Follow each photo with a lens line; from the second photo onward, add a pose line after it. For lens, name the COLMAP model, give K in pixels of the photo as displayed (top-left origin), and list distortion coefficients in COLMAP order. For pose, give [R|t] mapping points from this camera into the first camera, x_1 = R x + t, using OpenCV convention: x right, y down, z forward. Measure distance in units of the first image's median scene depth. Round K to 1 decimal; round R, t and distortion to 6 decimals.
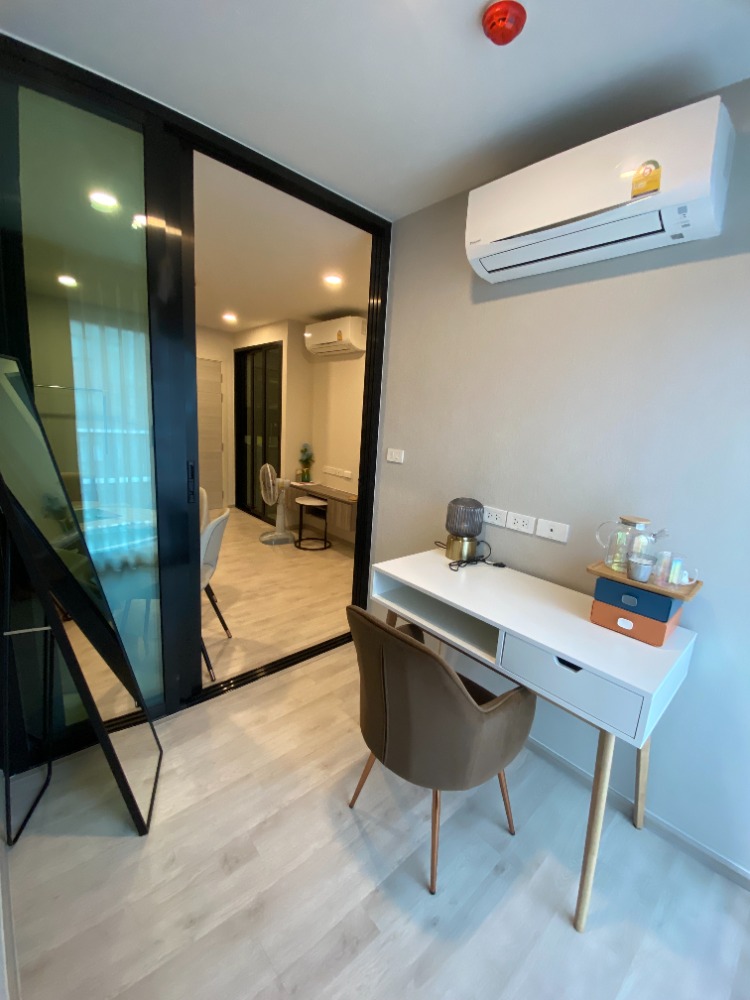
lens RADIAL K [[406.5, 0, 377.6], [0, 406.5, 498.8], [0, 0, 1]] dist [0.023857, -0.018801]
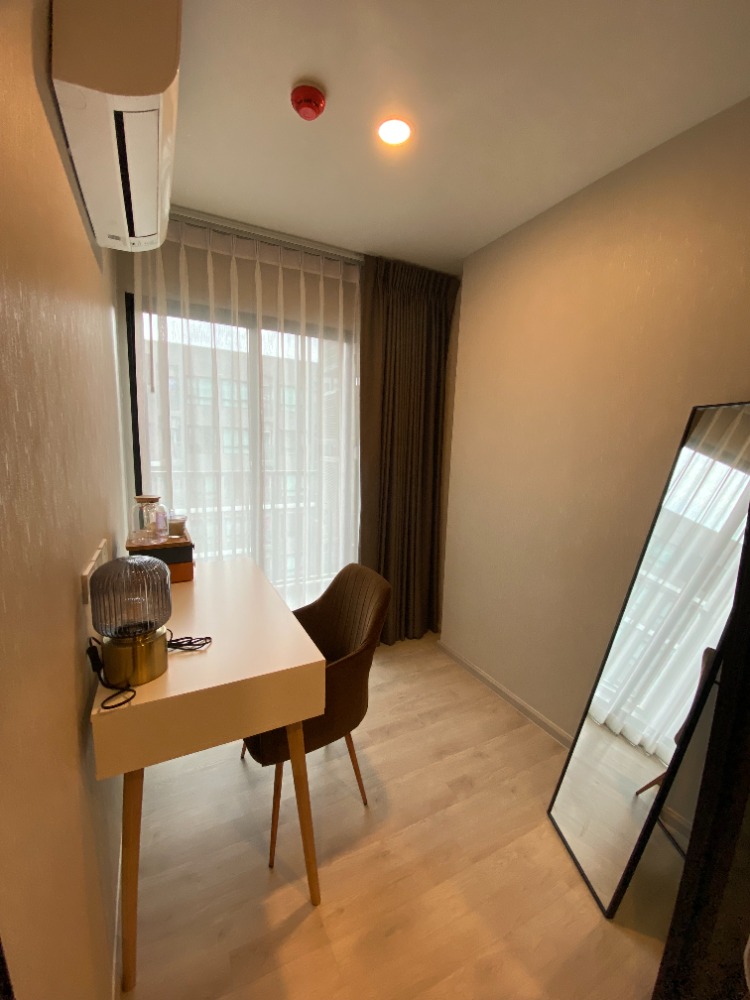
lens RADIAL K [[406.5, 0, 377.6], [0, 406.5, 498.8], [0, 0, 1]] dist [0.023857, -0.018801]
pose [[-0.963340, -0.125808, 0.236955, -0.239892], [-0.039558, 0.940186, 0.338358, -0.319835], [-0.265350, 0.316581, -0.910695, 1.674720]]
